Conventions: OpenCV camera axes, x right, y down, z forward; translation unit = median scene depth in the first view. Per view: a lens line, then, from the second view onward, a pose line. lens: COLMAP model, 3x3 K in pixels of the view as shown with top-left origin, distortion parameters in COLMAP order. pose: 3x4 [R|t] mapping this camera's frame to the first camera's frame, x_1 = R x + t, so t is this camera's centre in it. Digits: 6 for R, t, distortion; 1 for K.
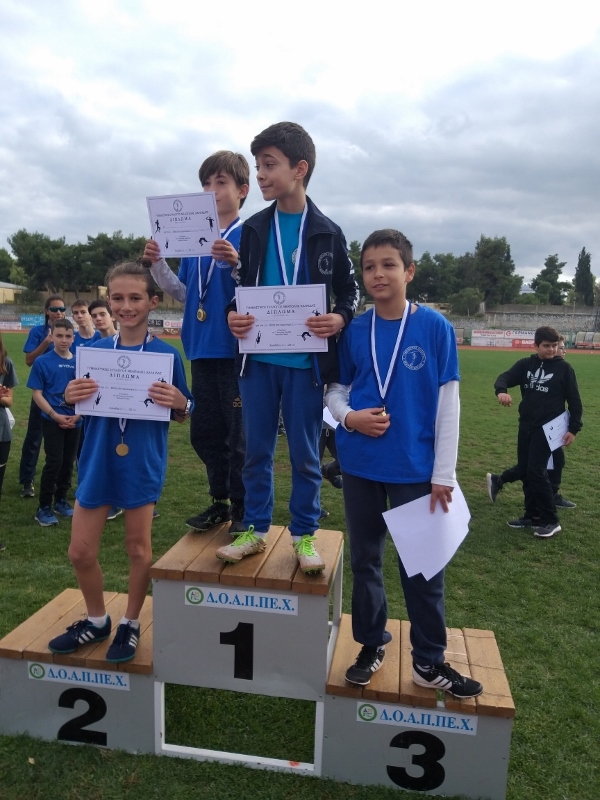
lens RADIAL K [[626.9, 0, 300.0], [0, 626.9, 400.0], [0, 0, 1]] dist [-0.103219, 0.006636]
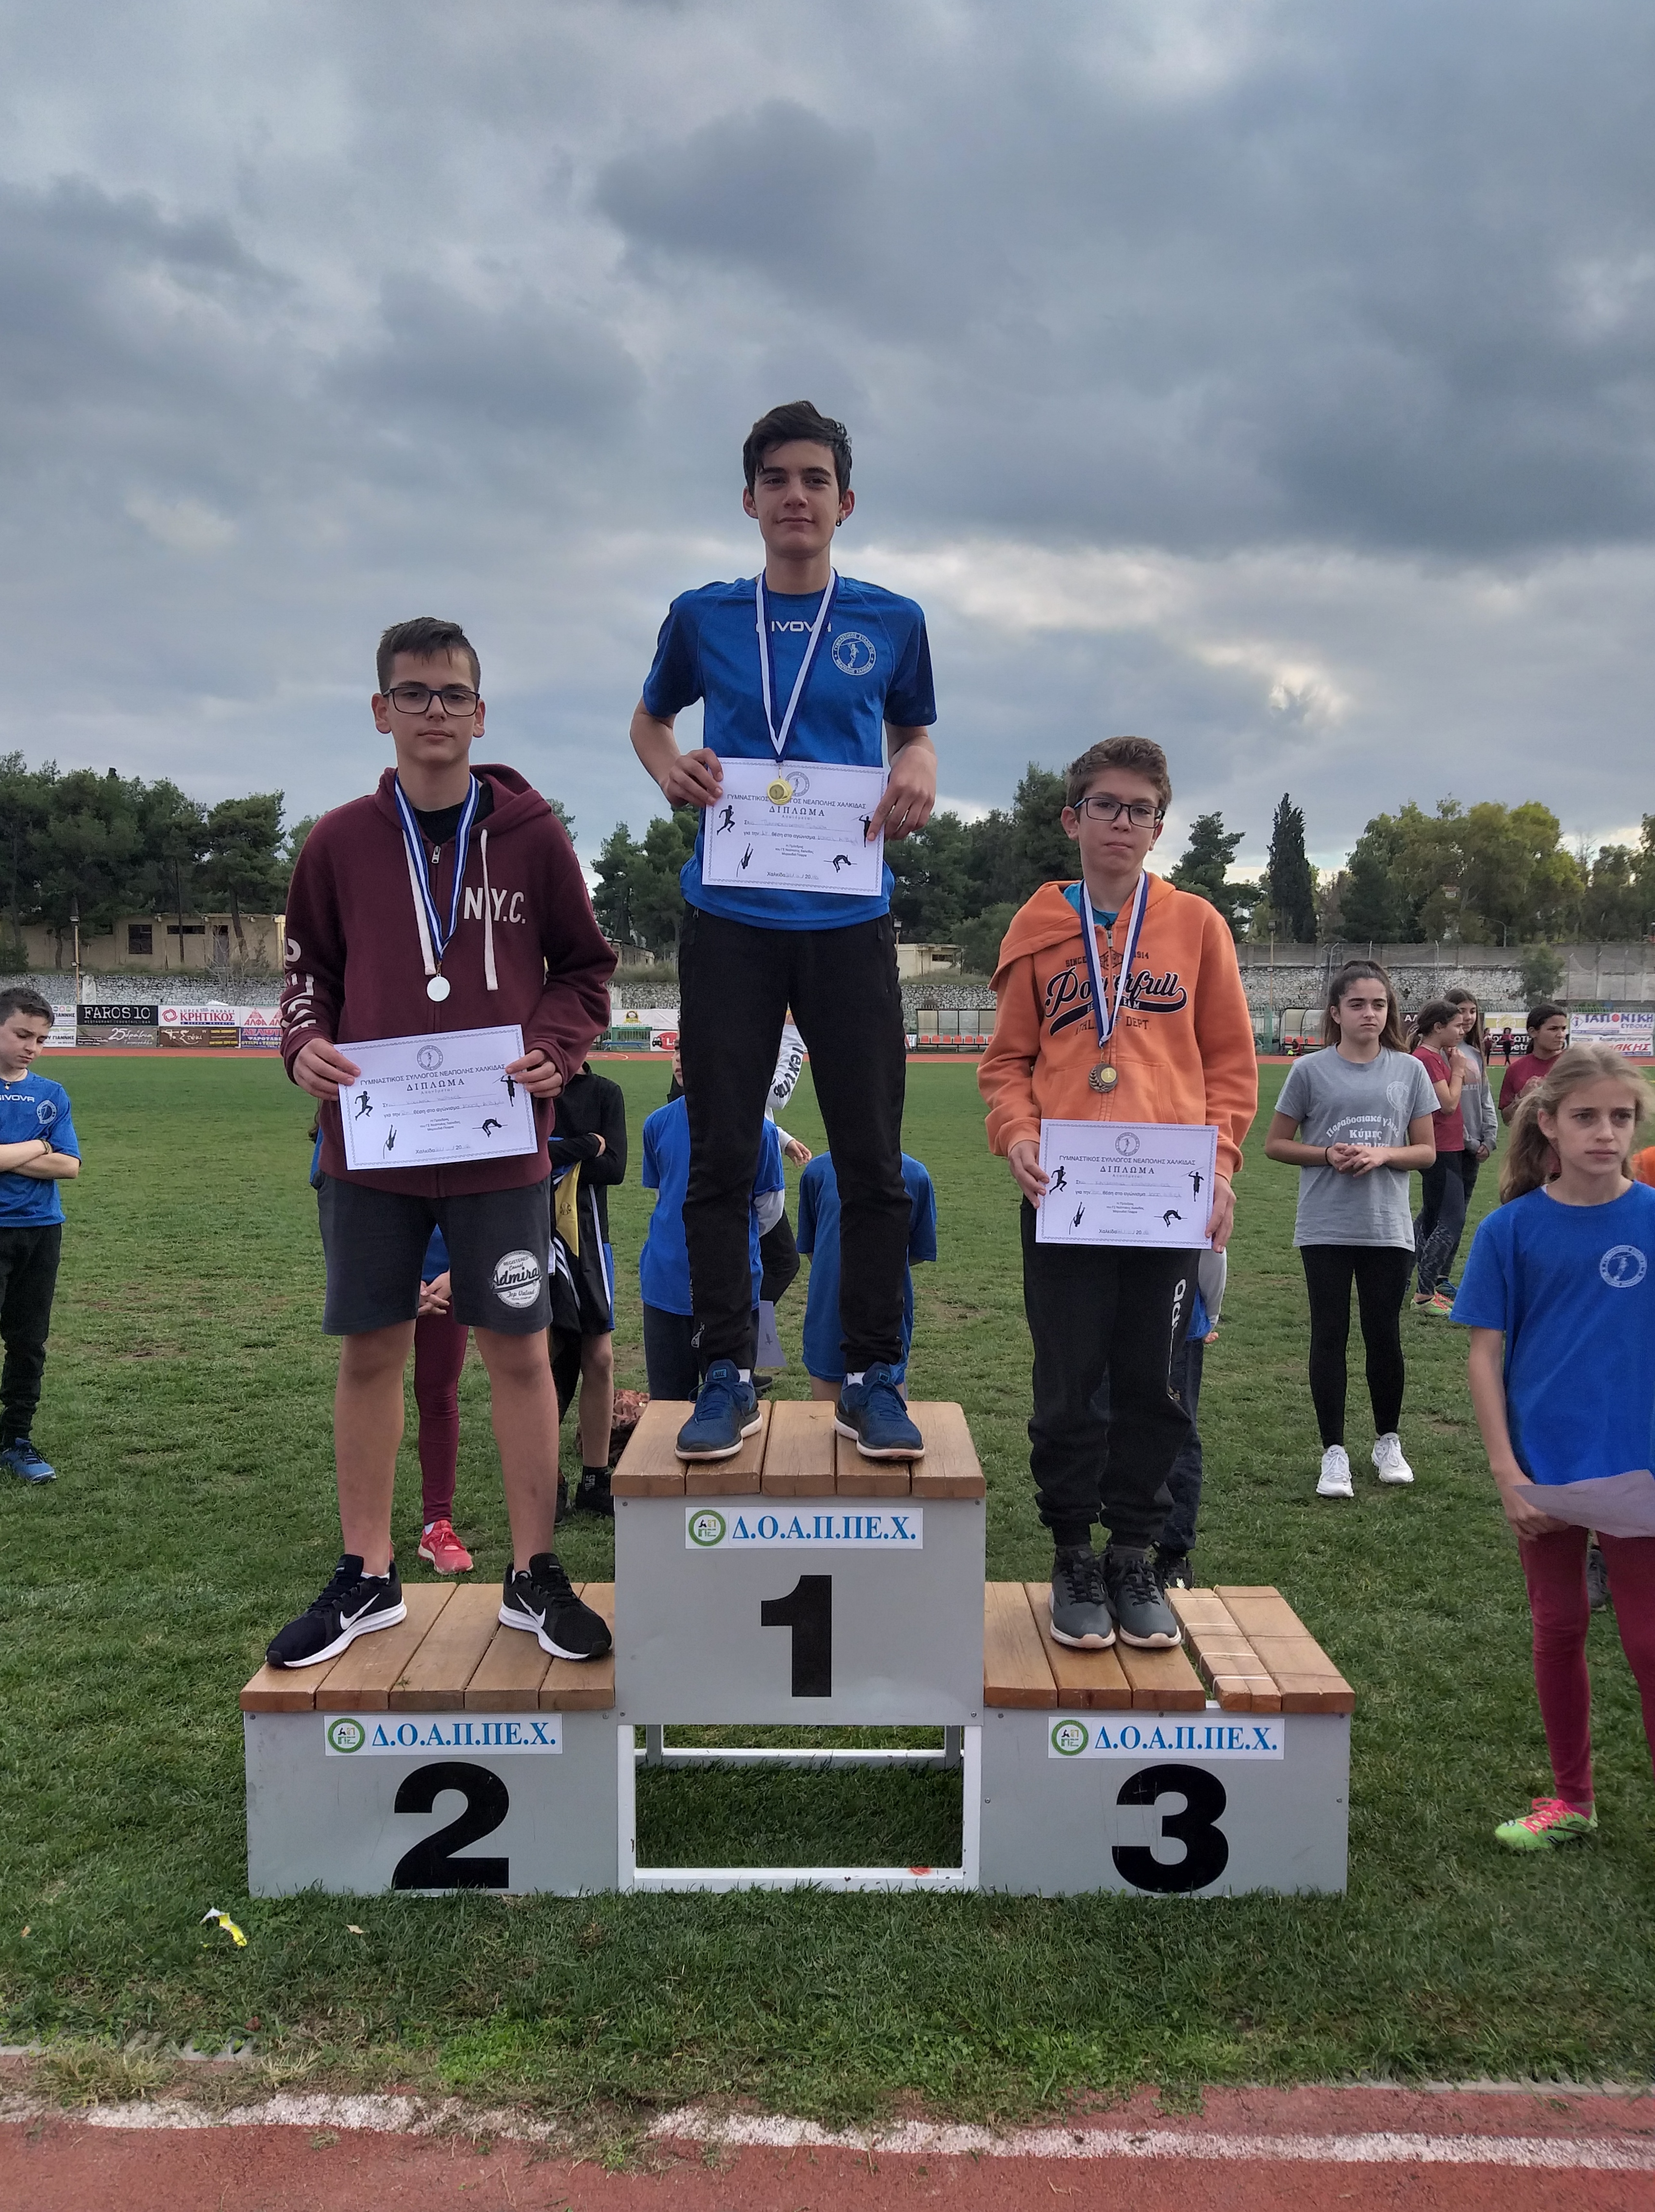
lens RADIAL K [[1733.2, 0, 827.5], [0, 1733.2, 1106.0], [0, 0, 1]] dist [-0.103219, 0.006636]
pose [[0.985285, -0.028899, 0.168458, -0.292416], [0.039669, 0.997354, -0.060922, 0.073404], [-0.166252, 0.066708, 0.983824, -0.356822]]
